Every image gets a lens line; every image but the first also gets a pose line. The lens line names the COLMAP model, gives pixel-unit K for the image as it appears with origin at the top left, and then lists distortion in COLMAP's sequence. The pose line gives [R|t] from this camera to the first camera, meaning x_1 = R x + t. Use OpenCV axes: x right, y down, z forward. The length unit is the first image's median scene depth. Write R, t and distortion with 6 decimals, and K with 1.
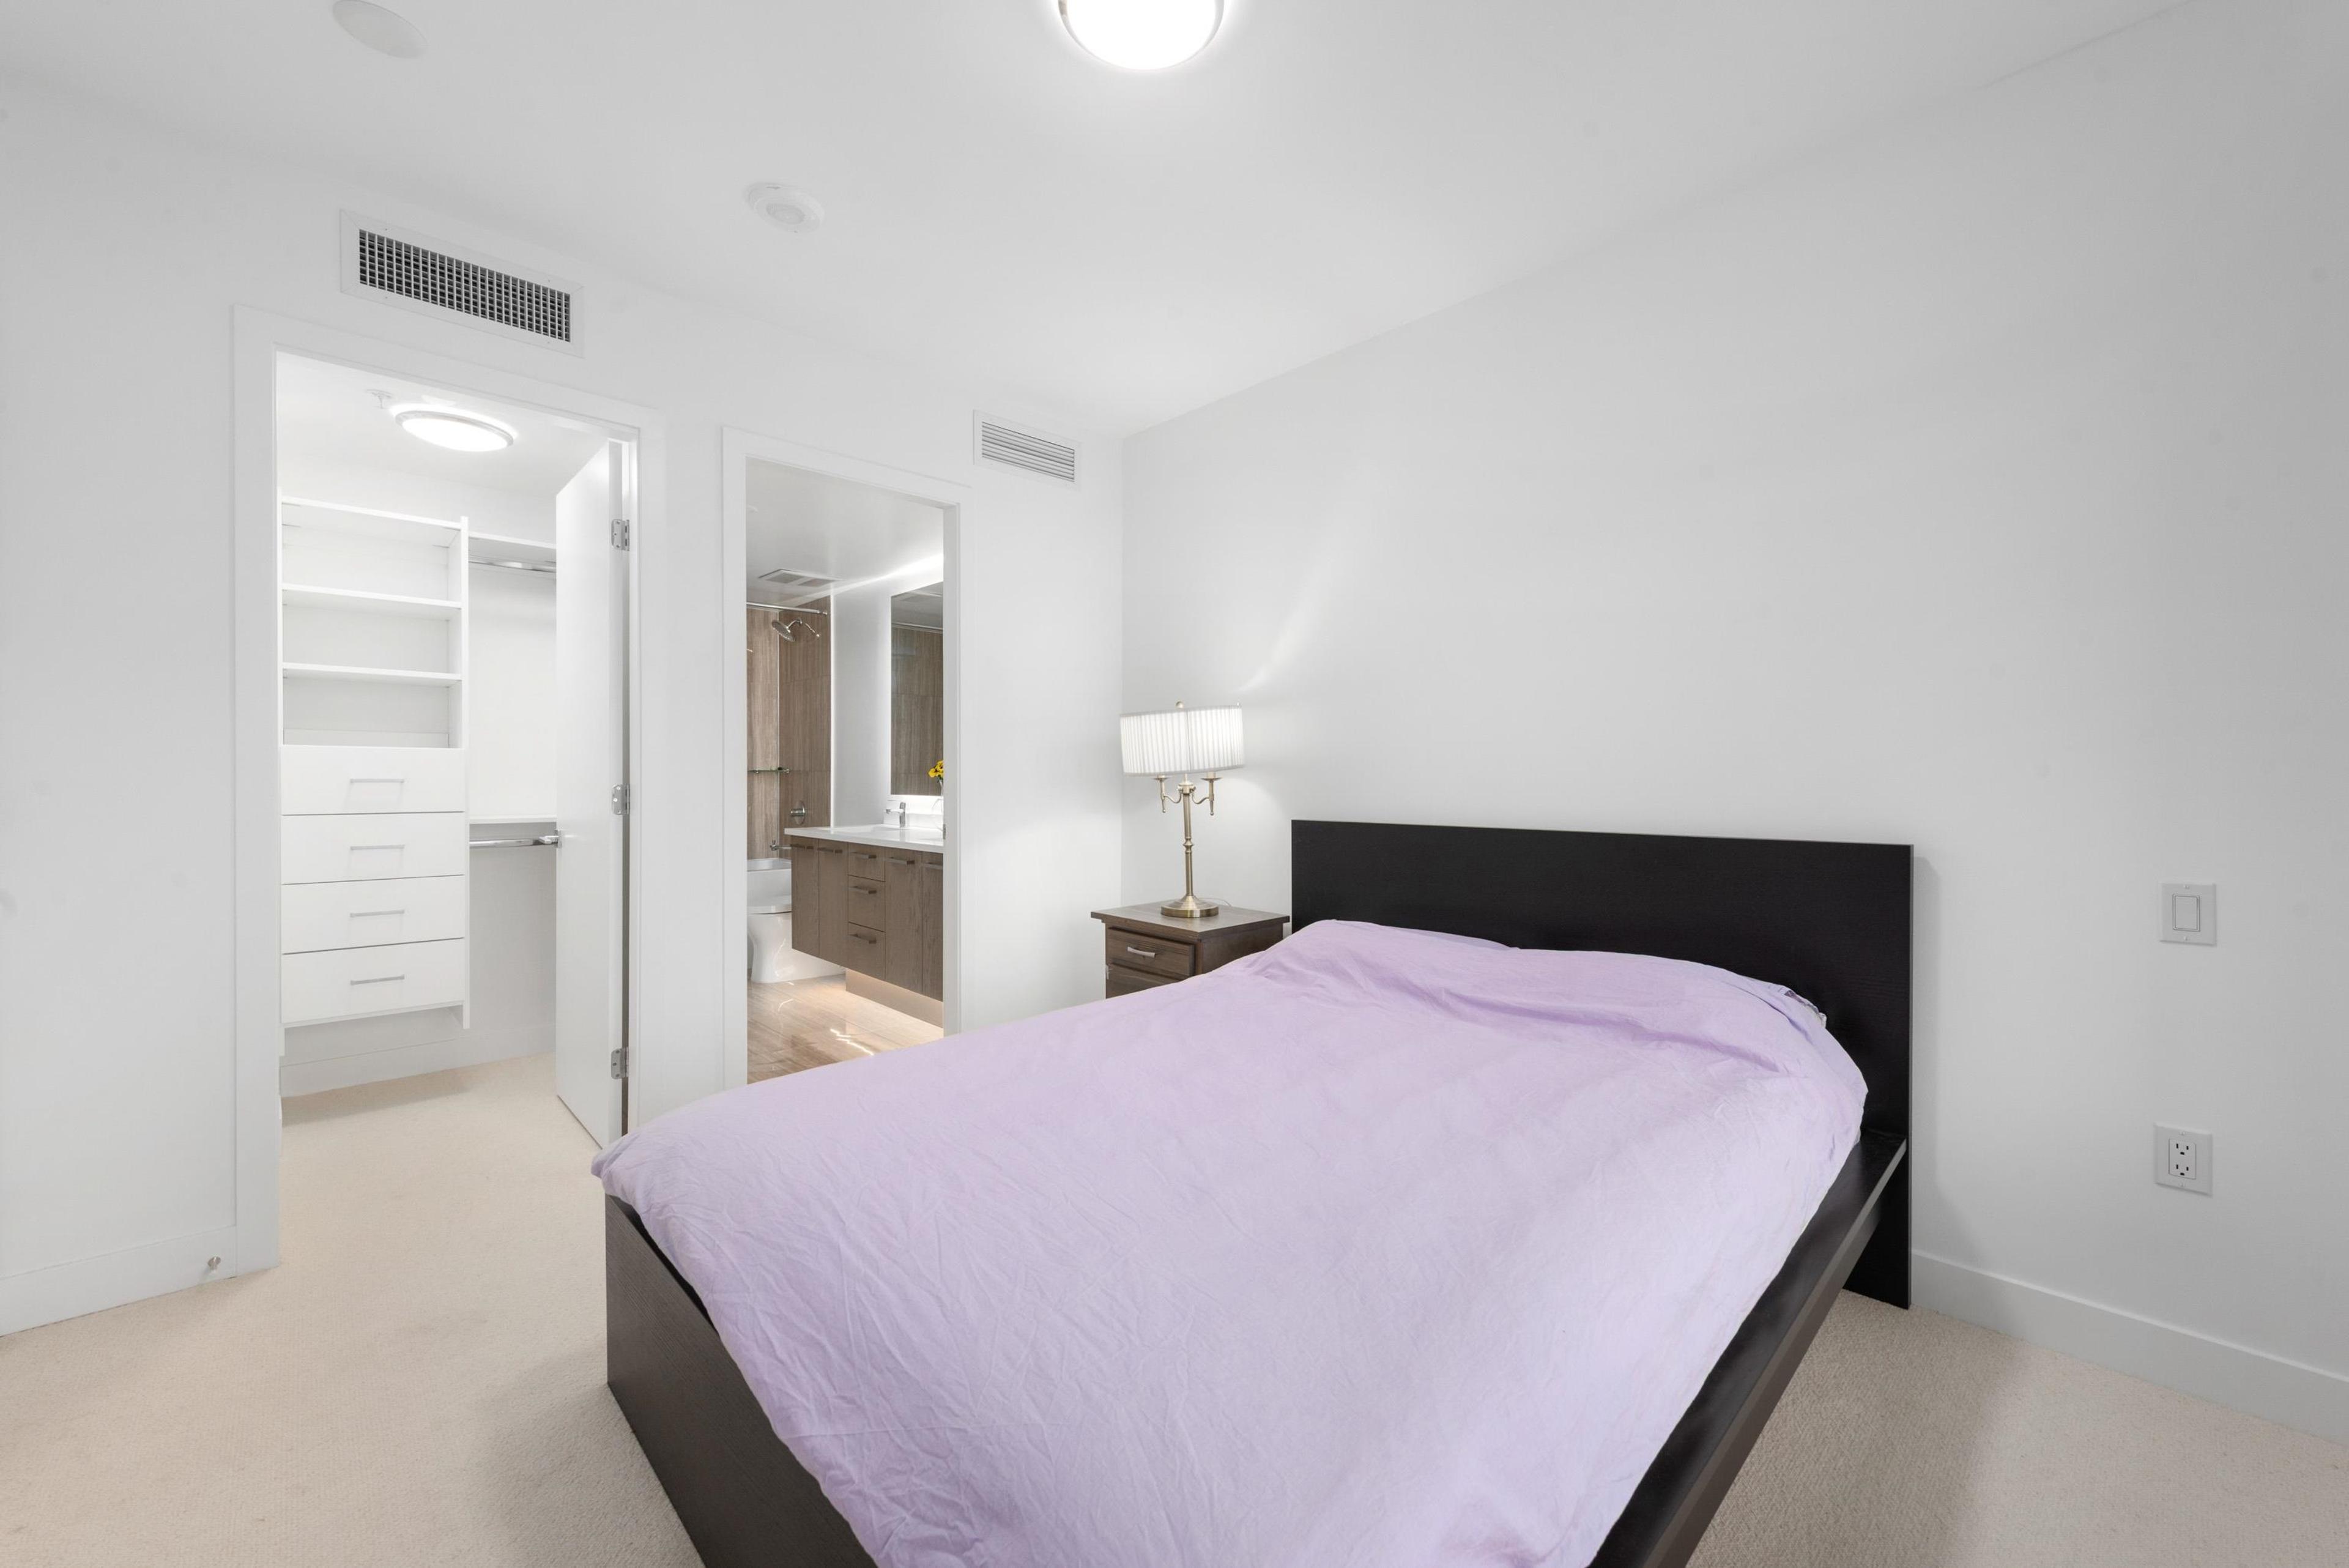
lens RADIAL K [[918.9, 0, 1179.7], [0, 918.9, 781.4], [0, 0, 1]] dist [0.001597, -0.000409]
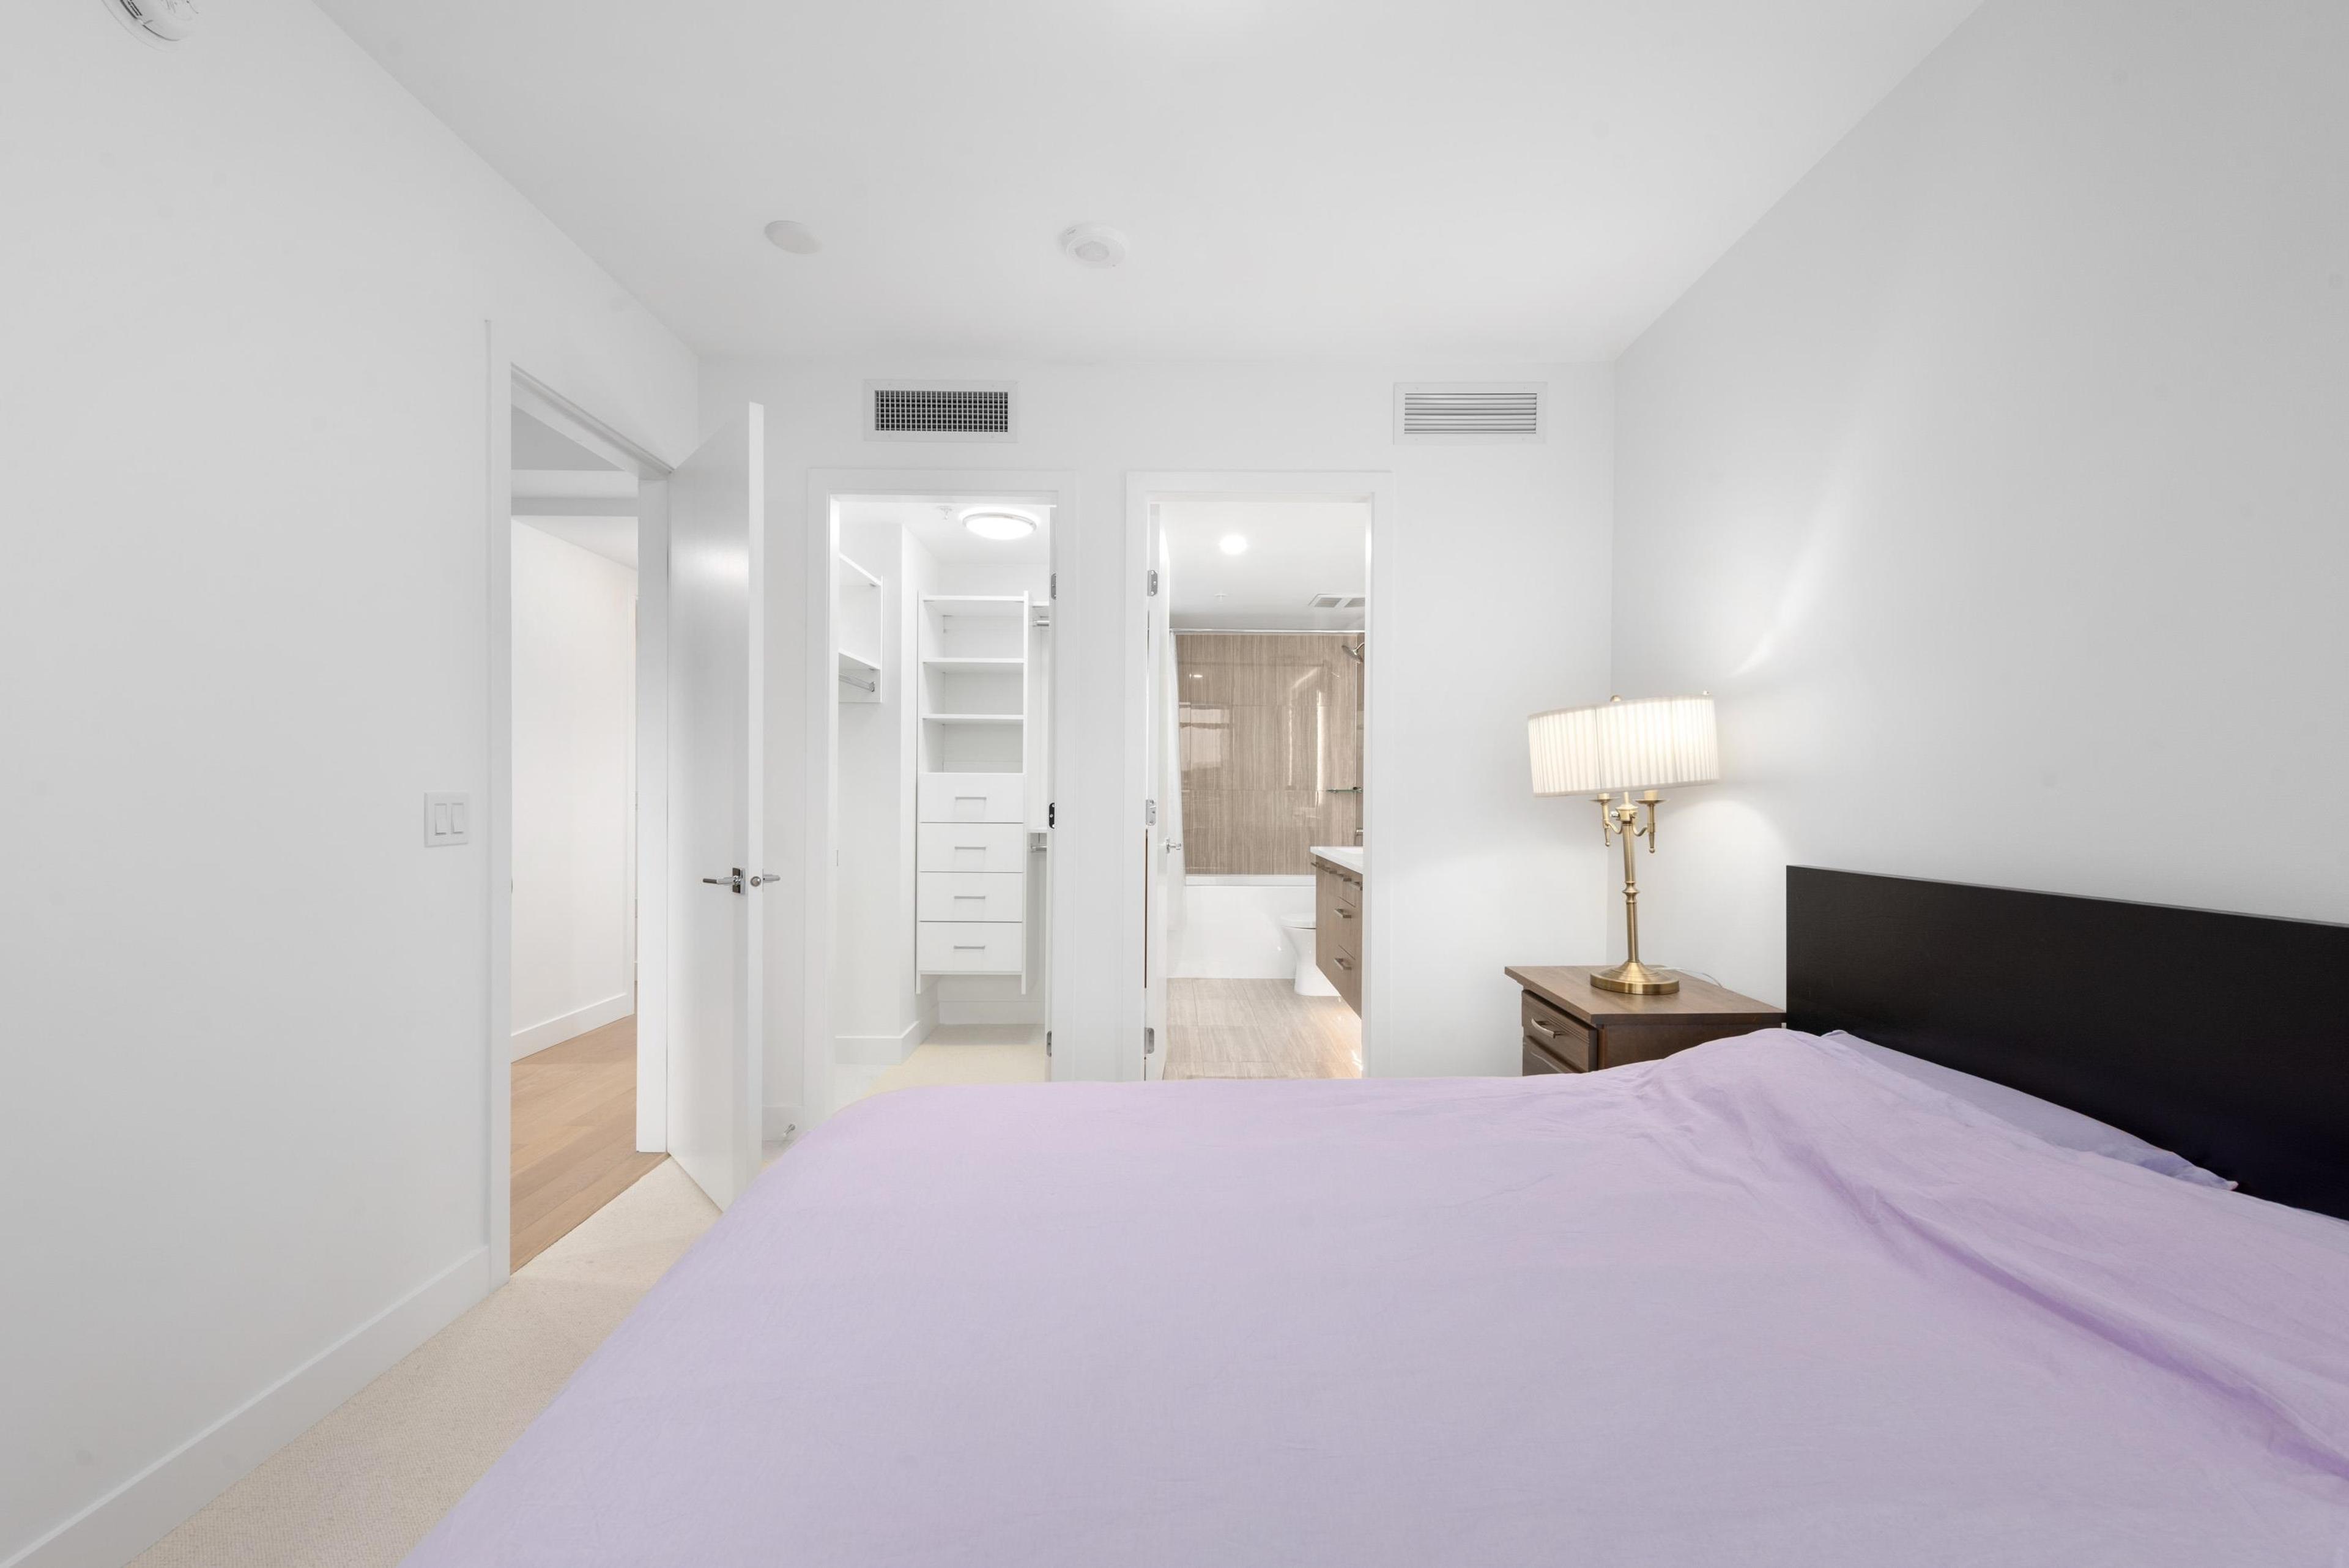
lens RADIAL K [[922.6, 0, 1172.3], [0, 922.6, 797.3], [0, 0, 1]] dist [0.000379, -0.000190]
pose [[0.720068, 0.004313, -0.693890, 0.248136], [-0.007152, 0.999974, -0.001206, -0.002131], [0.693866, 0.005832, 0.720080, 0.219239]]
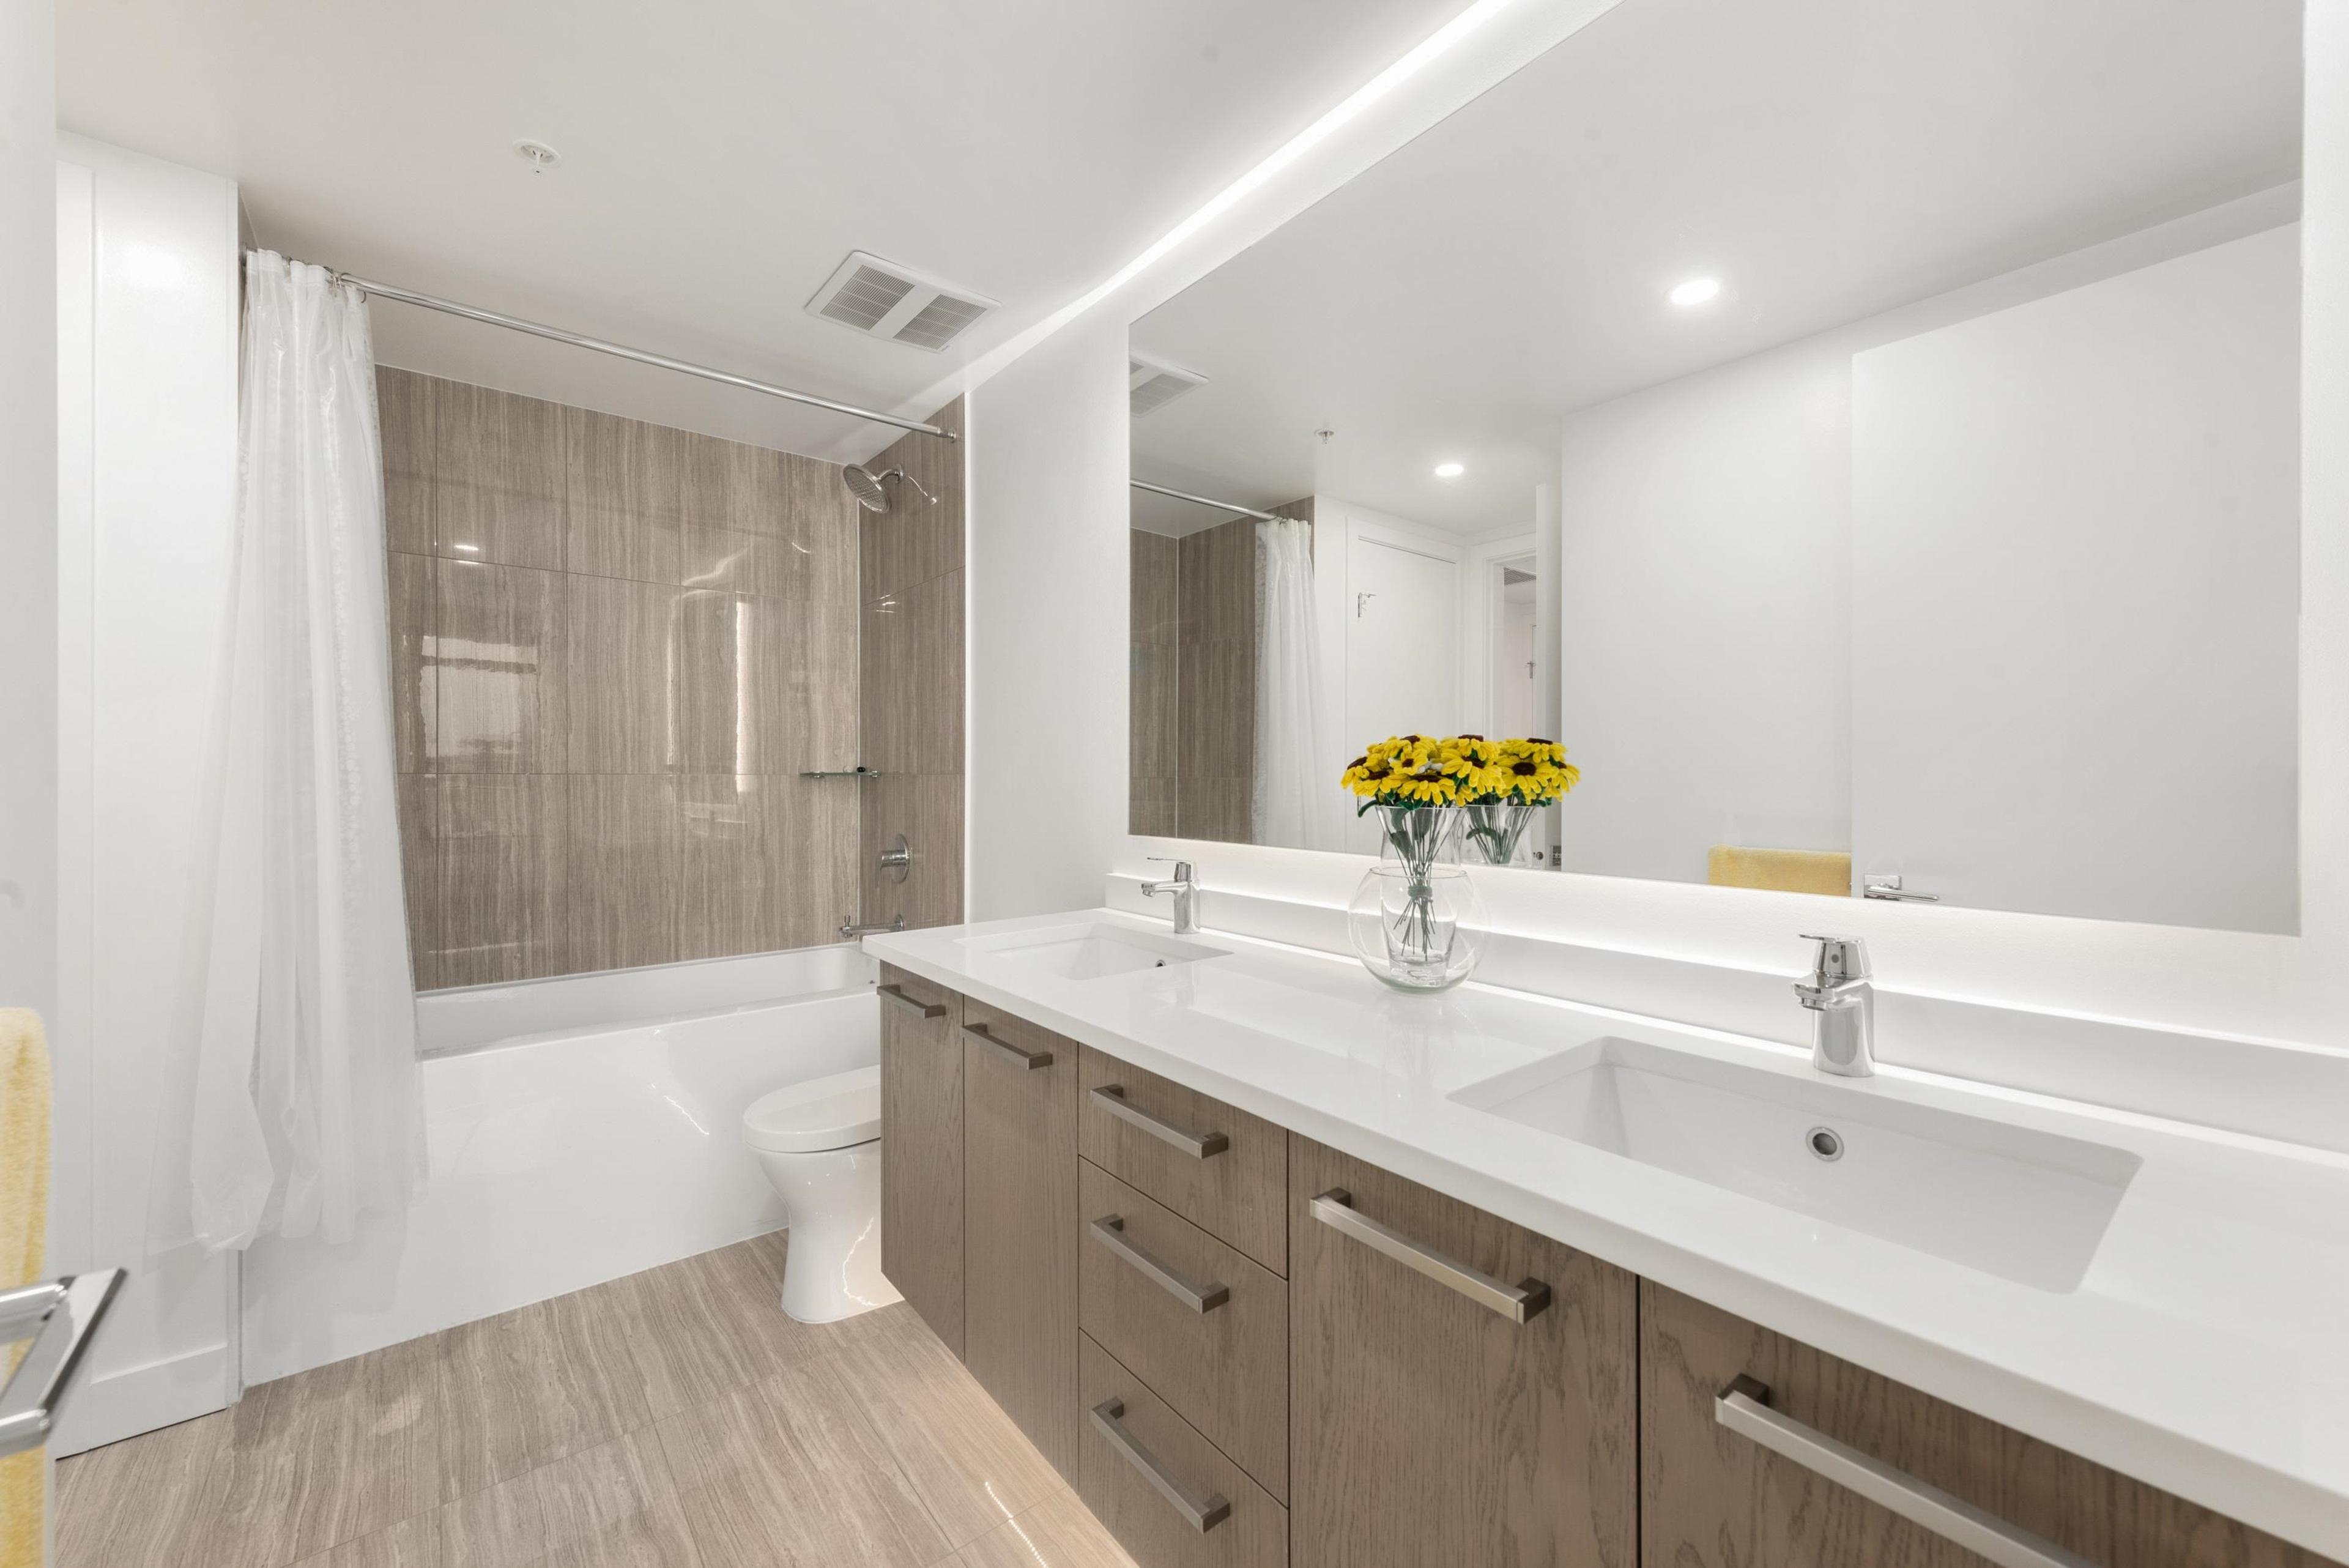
lens RADIAL K [[918.9, 0, 1179.7], [0, 918.9, 781.4], [0, 0, 1]] dist [0.001597, -0.000409]
pose [[0.996116, -0.001312, -0.088041, -0.397724], [0.001253, 0.999999, -0.000729, -0.012236], [0.088042, 0.000616, 0.996117, 0.944061]]
